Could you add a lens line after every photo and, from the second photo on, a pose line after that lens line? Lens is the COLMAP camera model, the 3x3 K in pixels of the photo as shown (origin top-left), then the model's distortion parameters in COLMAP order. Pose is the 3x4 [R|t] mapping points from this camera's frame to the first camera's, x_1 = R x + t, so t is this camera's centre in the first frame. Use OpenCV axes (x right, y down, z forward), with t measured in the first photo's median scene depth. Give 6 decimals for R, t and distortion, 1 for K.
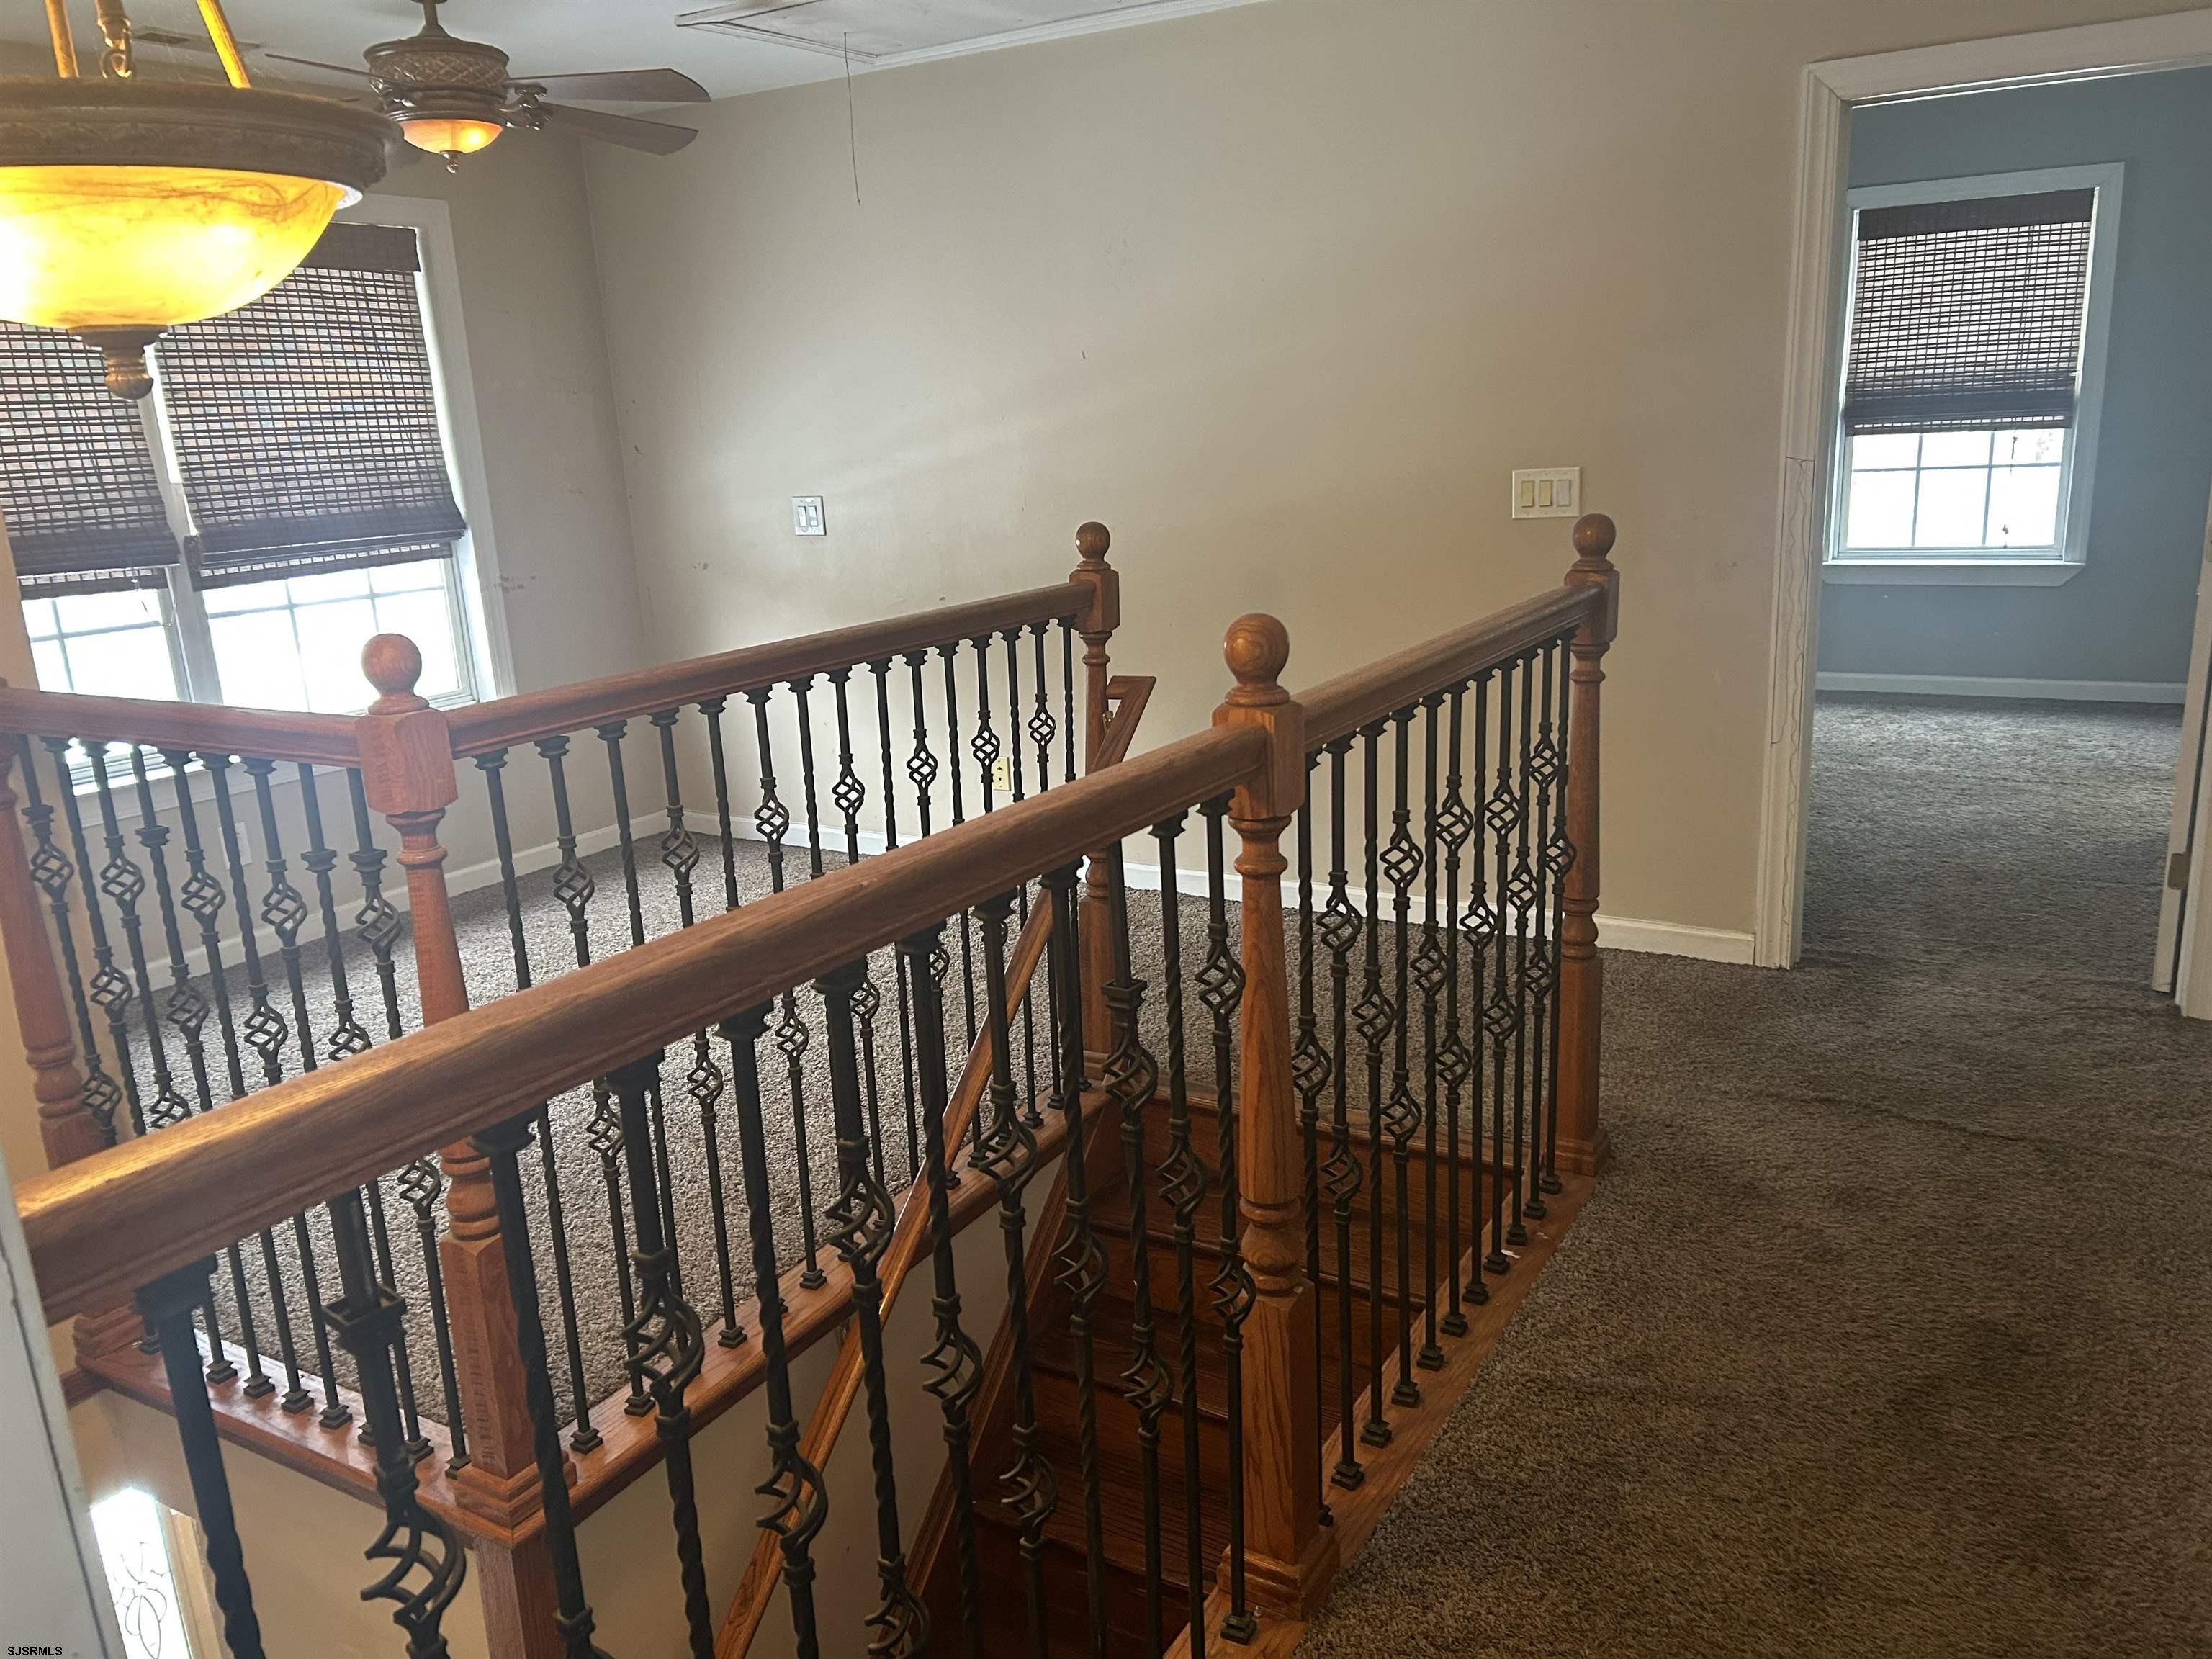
lens RADIAL K [[1644.0, 0, 1101.5], [0, 1644.0, 829.9], [0, 0, 1]] dist [0.051944, -0.068314]
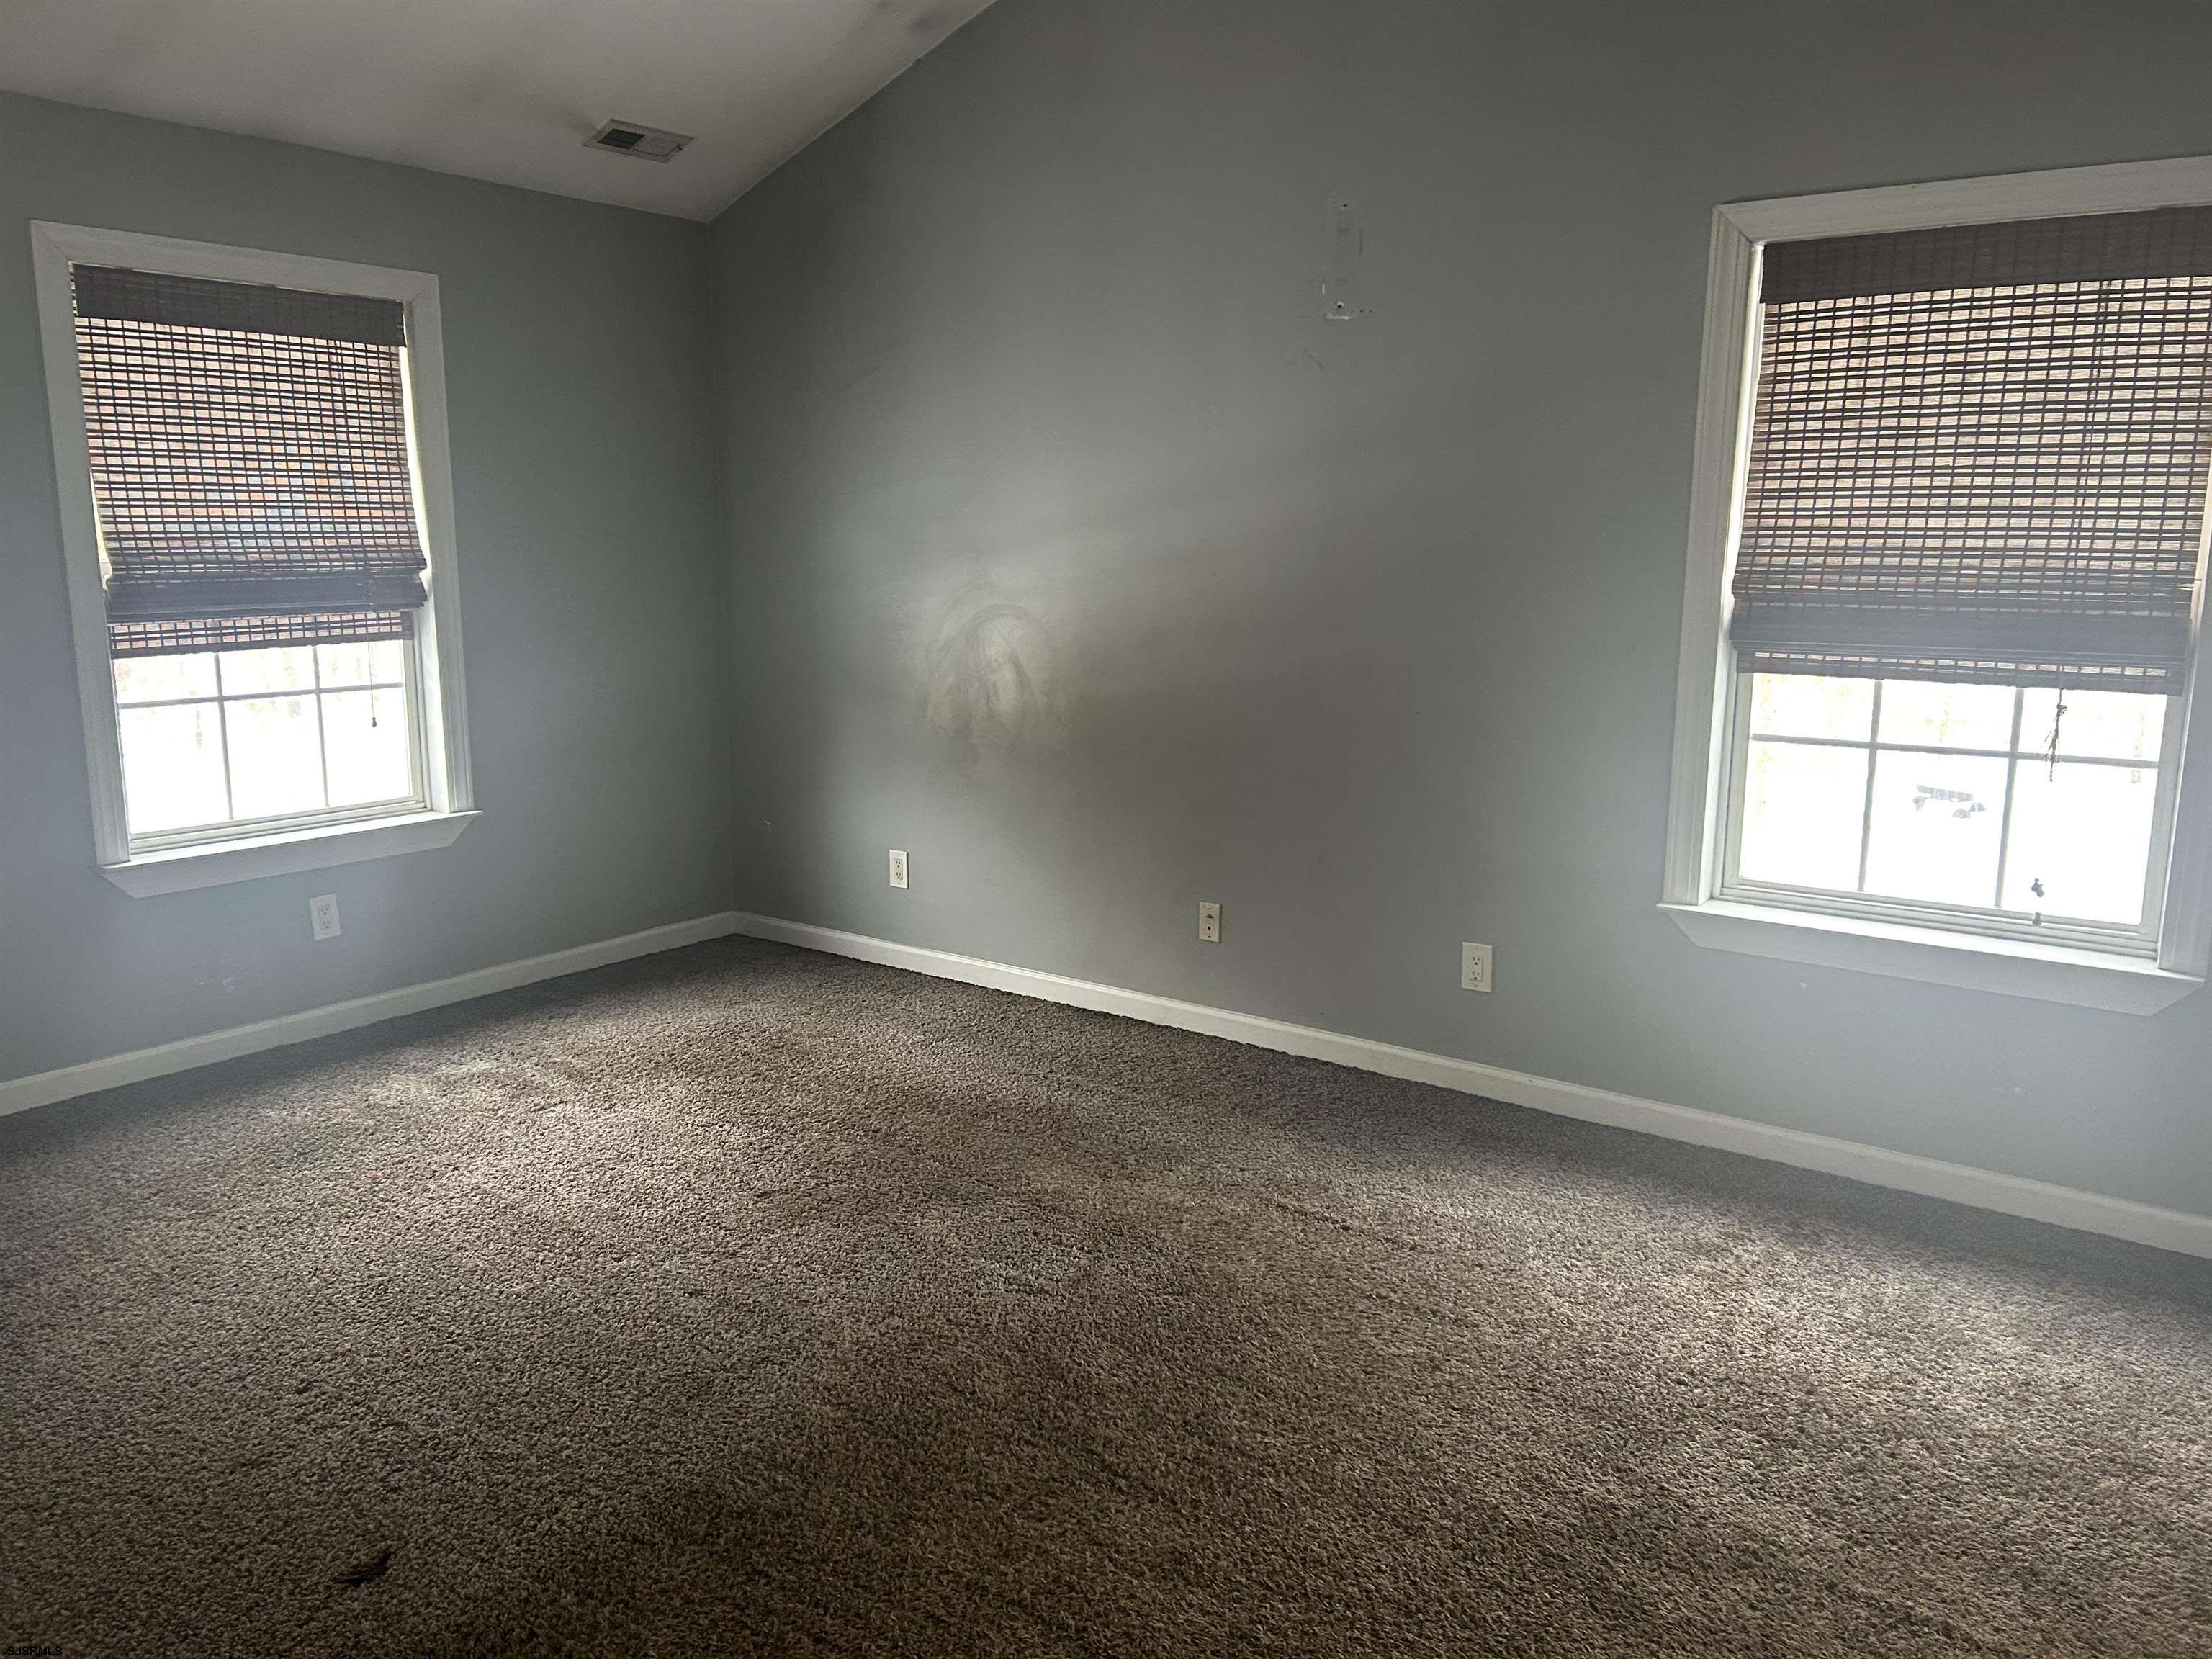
lens RADIAL K [[1644.0, 0, 1102.1], [0, 1644.0, 817.3], [0, 0, 1]] dist [0.051944, -0.068314]
pose [[0.991897, 0.078247, -0.100091, 0.319063], [-0.085708, 0.993675, -0.072548, -0.142714], [0.093781, 0.080539, 0.992330, 0.486853]]
